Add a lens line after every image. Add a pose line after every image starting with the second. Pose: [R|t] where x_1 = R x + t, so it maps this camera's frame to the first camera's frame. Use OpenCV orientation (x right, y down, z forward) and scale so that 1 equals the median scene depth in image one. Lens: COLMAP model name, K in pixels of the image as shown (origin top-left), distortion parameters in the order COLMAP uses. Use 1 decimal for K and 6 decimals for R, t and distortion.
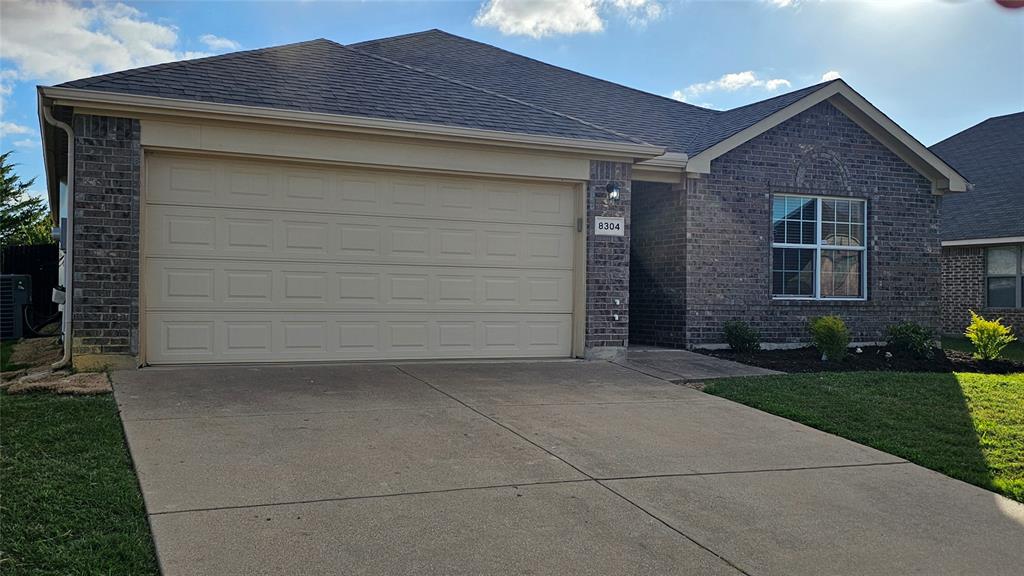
lens RADIAL K [[689.0, 0, 513.6], [0, 689.0, 289.2], [0, 0, 1]] dist [0.045180, -0.030473]
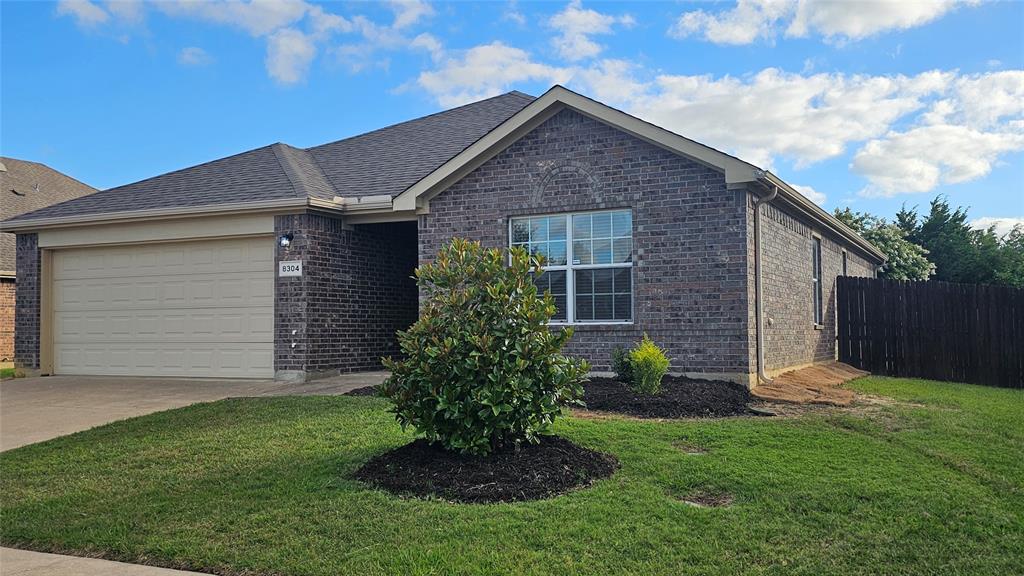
lens RADIAL K [[689.0, 0, 519.2], [0, 689.0, 290.7], [0, 0, 1]] dist [0.045180, -0.030473]
pose [[0.783847, -0.058928, -0.618151, 1.178193], [0.023925, 0.997614, -0.064764, 0.033511], [0.620492, 0.035976, 0.783387, 0.306532]]
